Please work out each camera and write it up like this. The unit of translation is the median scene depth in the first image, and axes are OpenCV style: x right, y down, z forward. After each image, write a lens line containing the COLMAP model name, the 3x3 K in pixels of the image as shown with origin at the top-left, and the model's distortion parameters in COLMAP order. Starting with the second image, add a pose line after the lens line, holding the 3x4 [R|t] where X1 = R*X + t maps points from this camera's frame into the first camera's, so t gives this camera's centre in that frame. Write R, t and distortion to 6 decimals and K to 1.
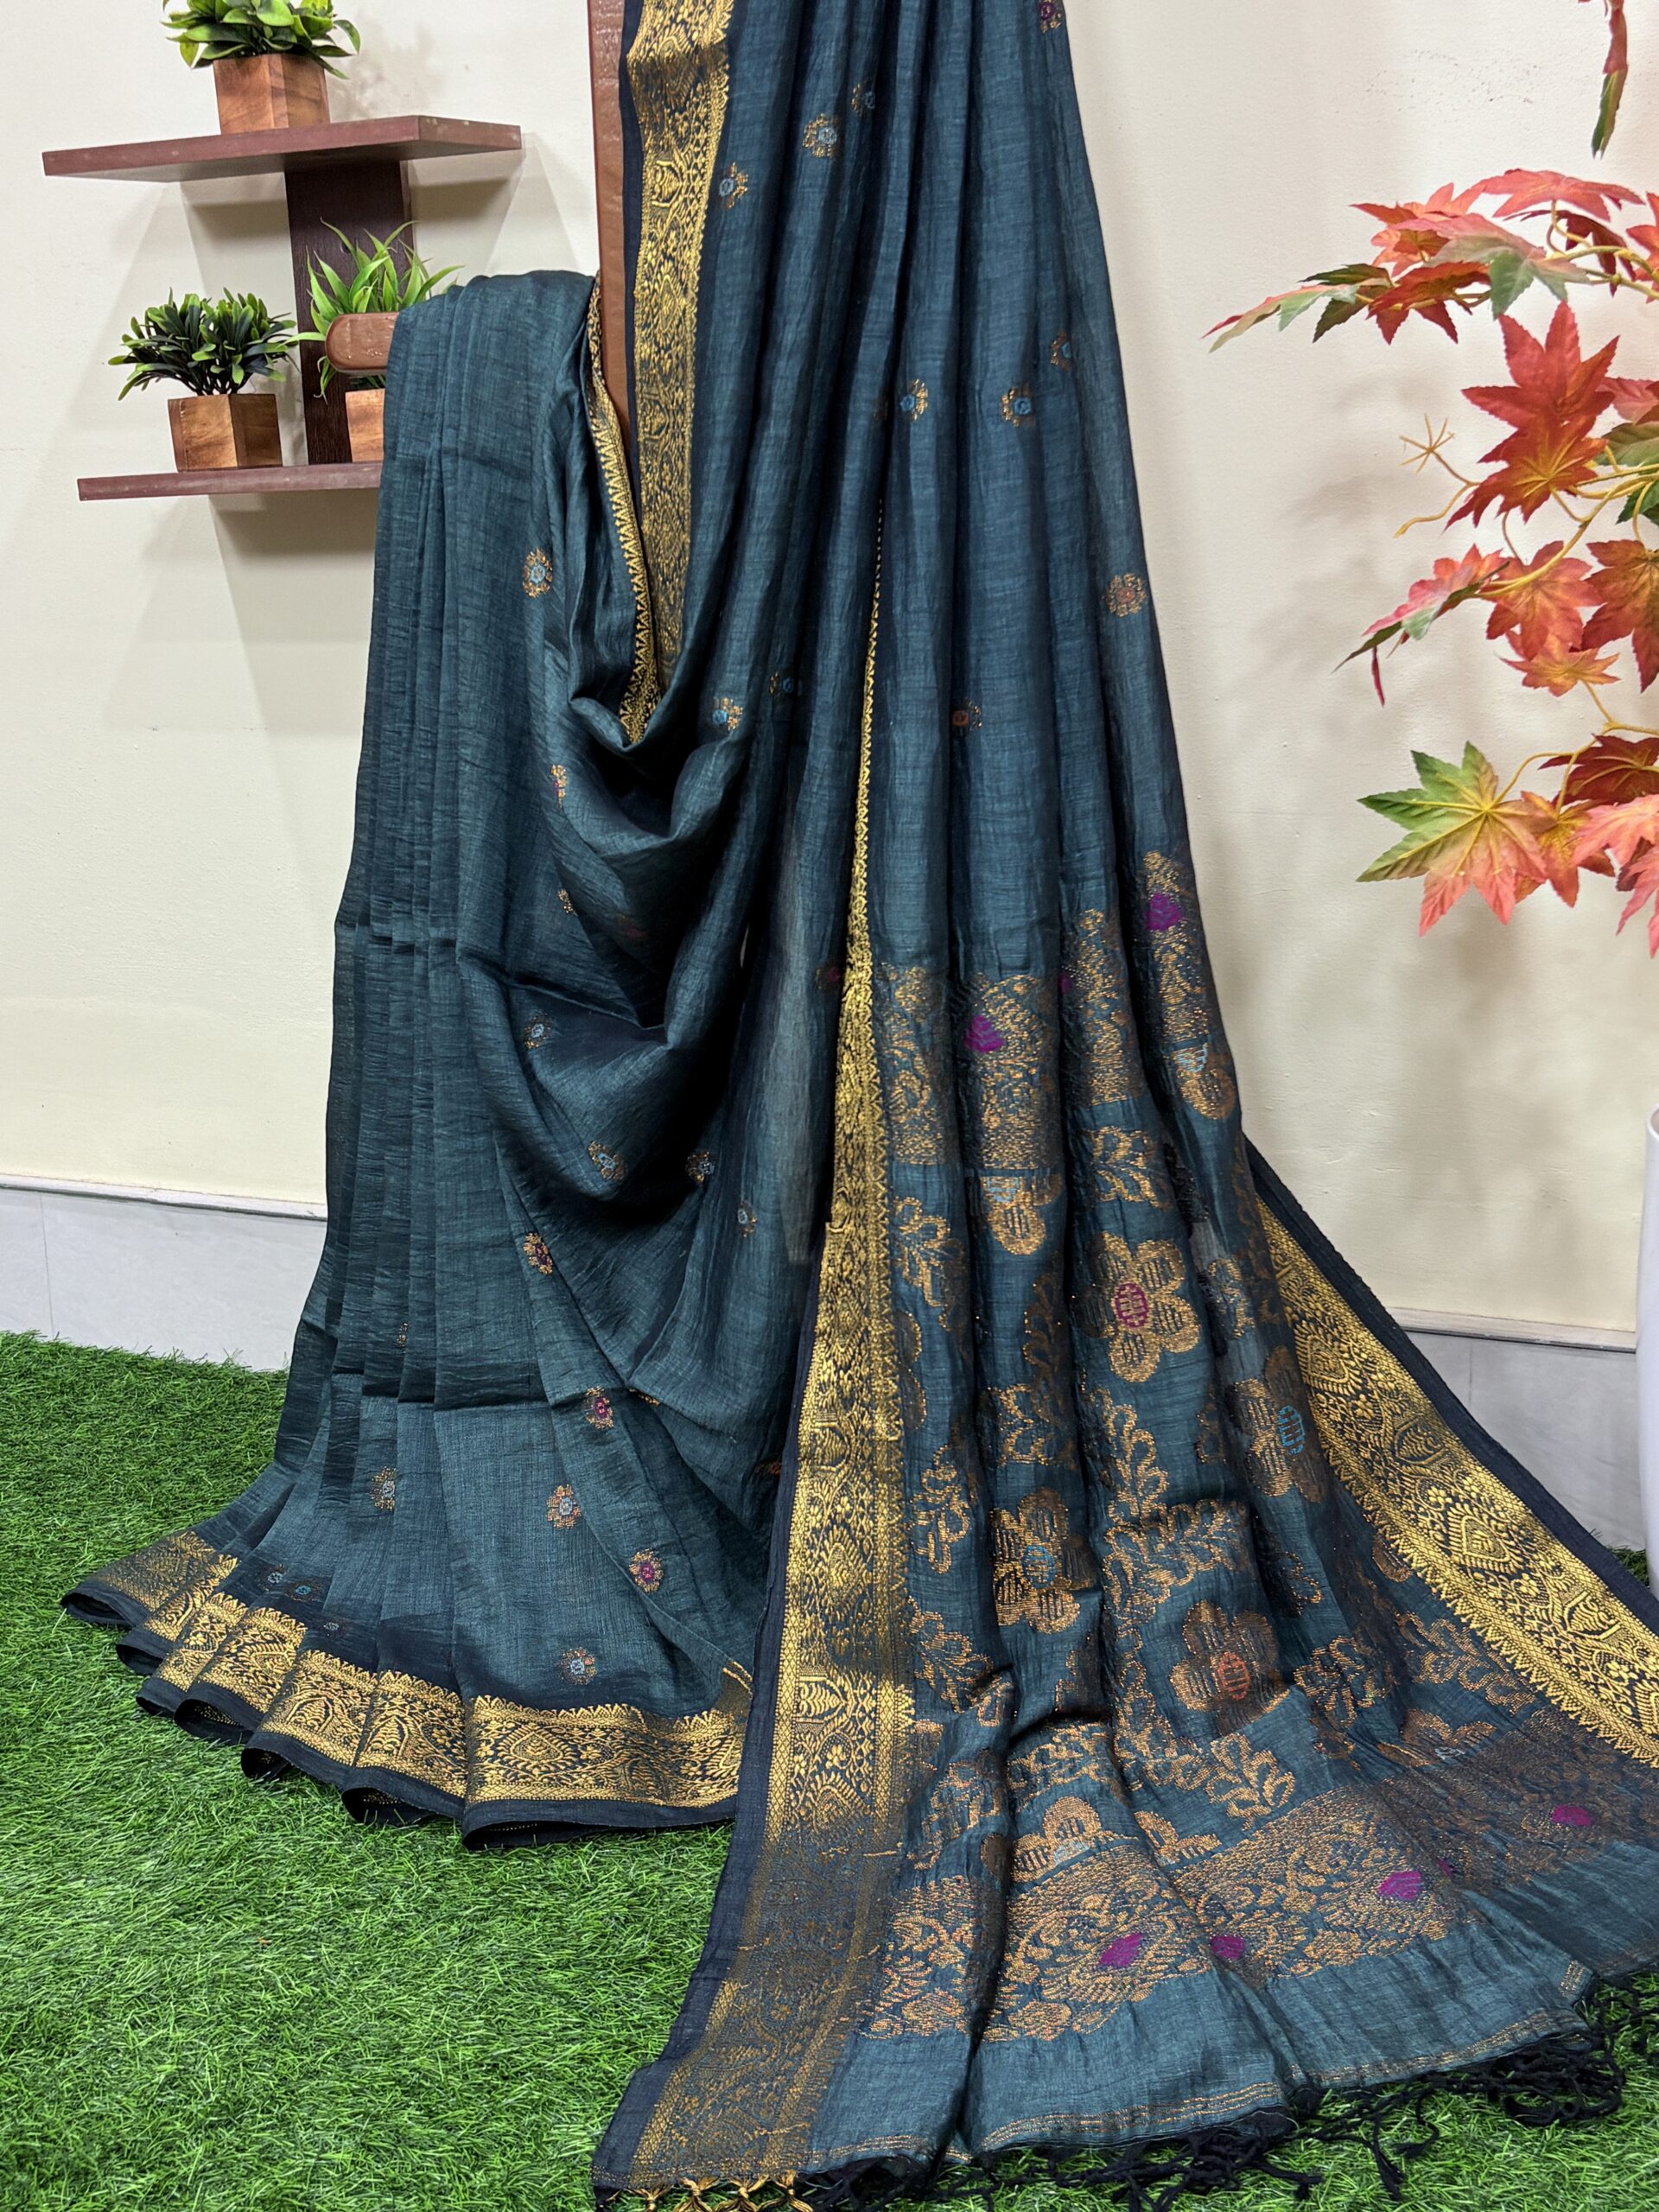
lens RADIAL K [[2530.7, 0, 829.5], [0, 2530.7, 1106.0], [0, 0, 1]] dist [0.285234, -1.119196]
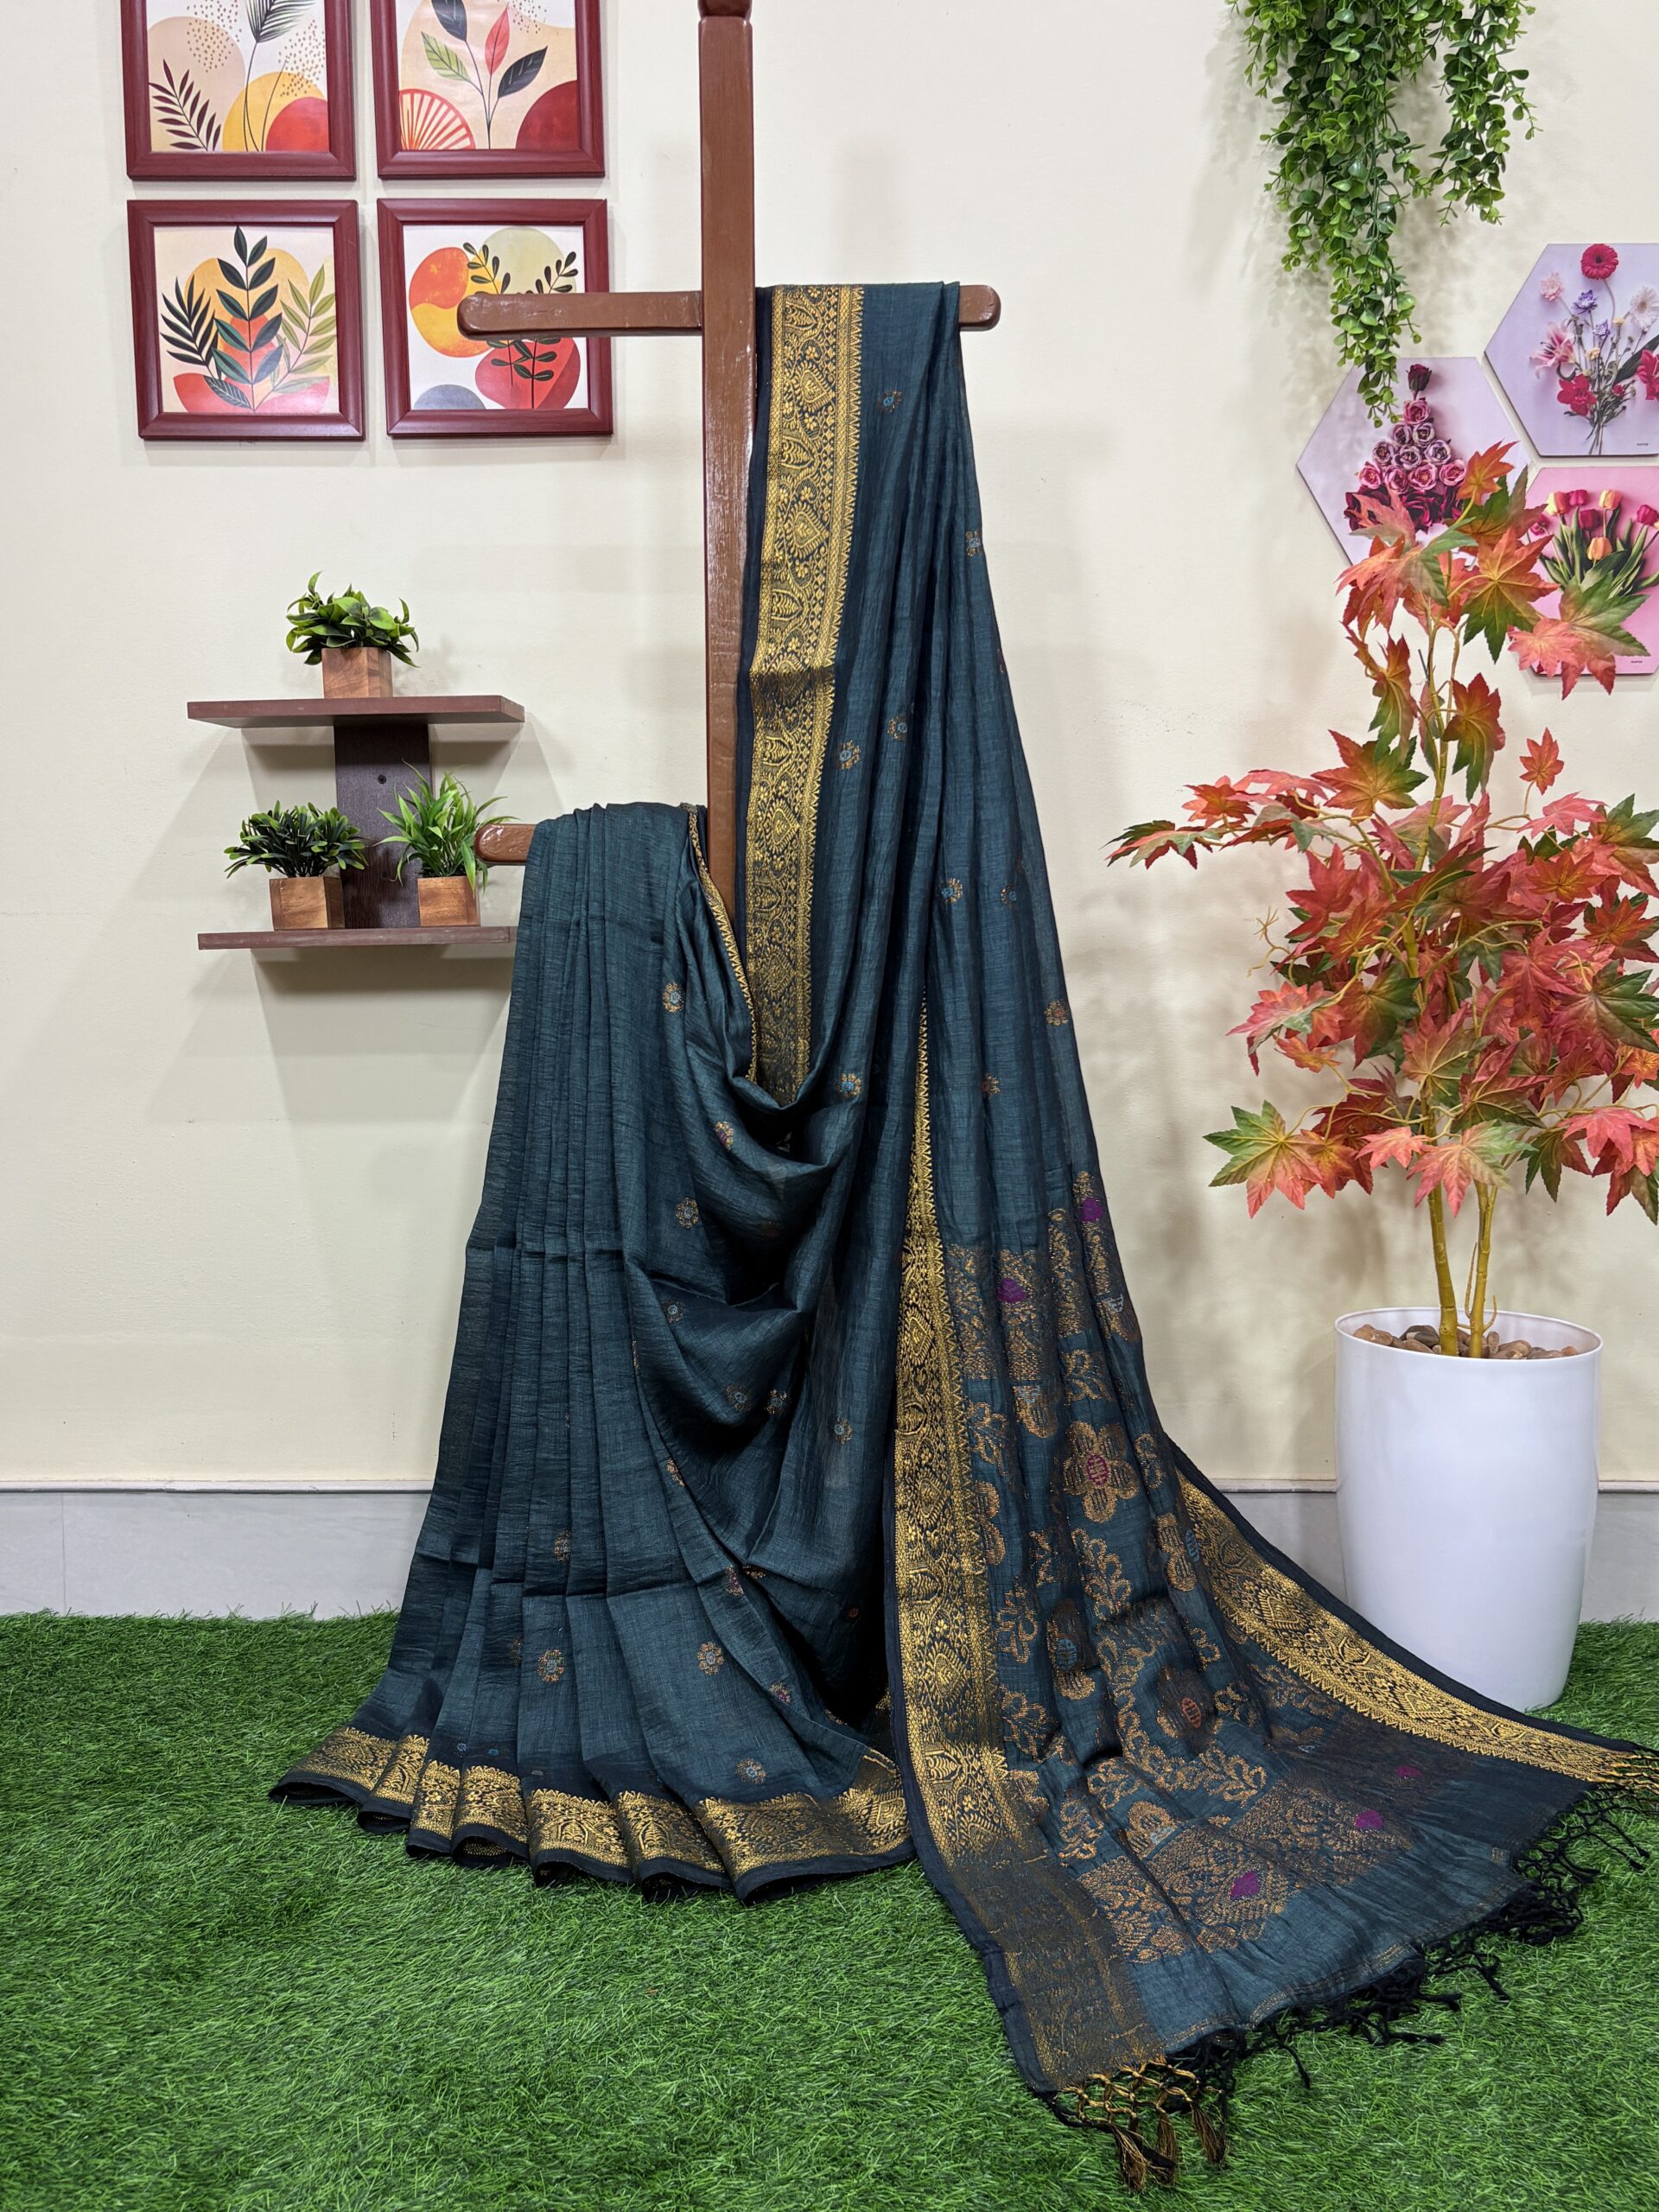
lens RADIAL K [[1875.2, 0, 829.5], [0, 1875.2, 1106.0], [0, 0, 1]] dist [0.212177, -0.700041]
pose [[0.933845, -0.010315, 0.357530, -0.430506], [0.071768, 0.984659, -0.159046, 0.033278], [-0.350405, 0.174184, 0.920259, -0.016502]]
